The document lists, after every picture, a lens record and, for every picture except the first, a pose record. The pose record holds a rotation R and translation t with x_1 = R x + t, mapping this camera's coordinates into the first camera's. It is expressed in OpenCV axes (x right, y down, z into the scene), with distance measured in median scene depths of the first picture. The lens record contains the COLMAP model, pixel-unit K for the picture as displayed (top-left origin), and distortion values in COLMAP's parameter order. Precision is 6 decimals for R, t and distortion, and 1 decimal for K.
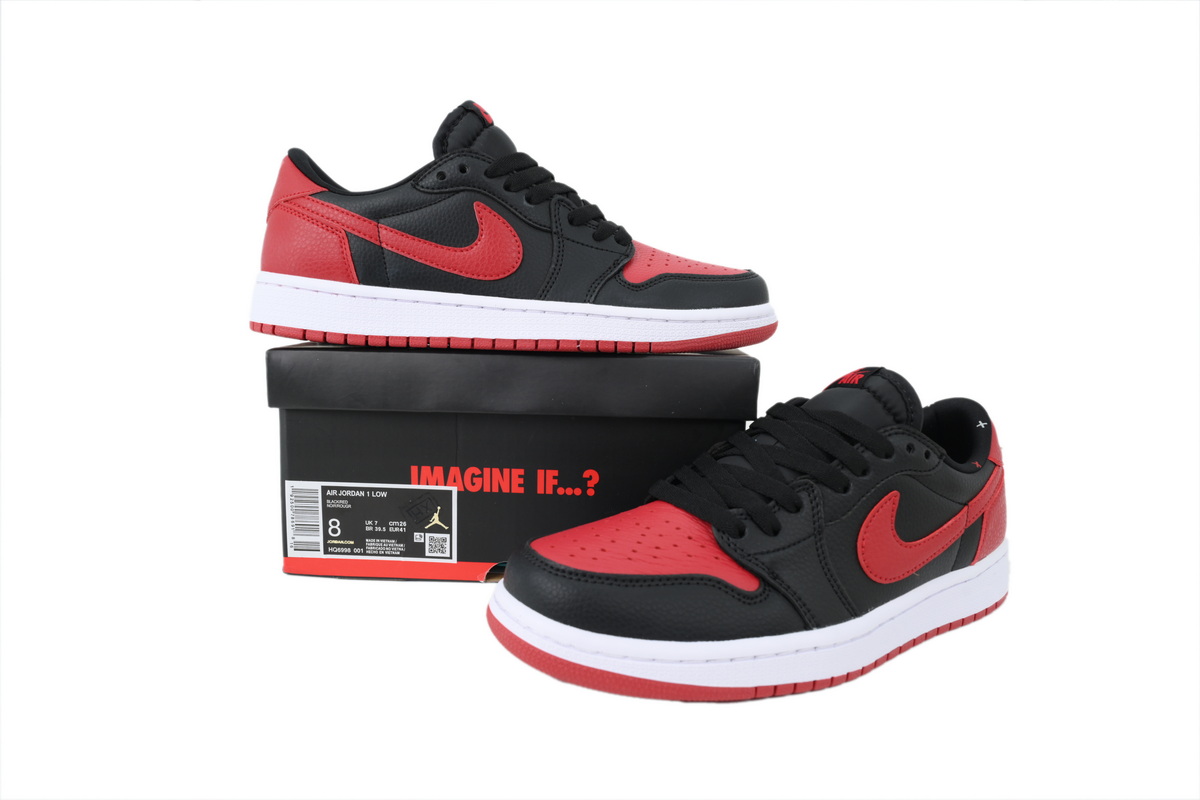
lens RADIAL K [[853.0, 0, 600.0], [0, 853.0, 400.0], [0, 0, 1]] dist [-0.038115, 0.000204]
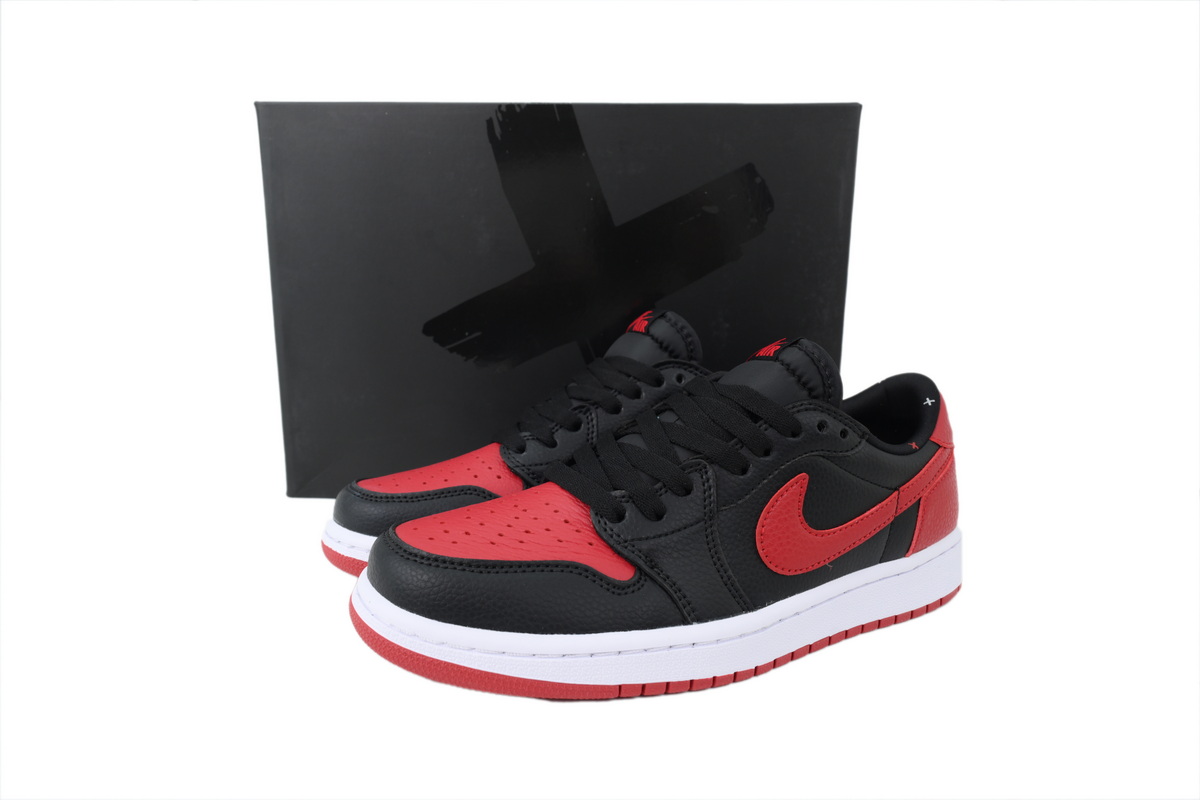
lens RADIAL K [[853.0, 0, 600.0], [0, 853.0, 400.0], [0, 0, 1]] dist [-0.038115, 0.000204]
pose [[0.996452, -0.001346, -0.084148, 0.219913], [0.002401, 0.999920, 0.012443, 0.018435], [0.084124, -0.012601, 0.996376, 0.084035]]
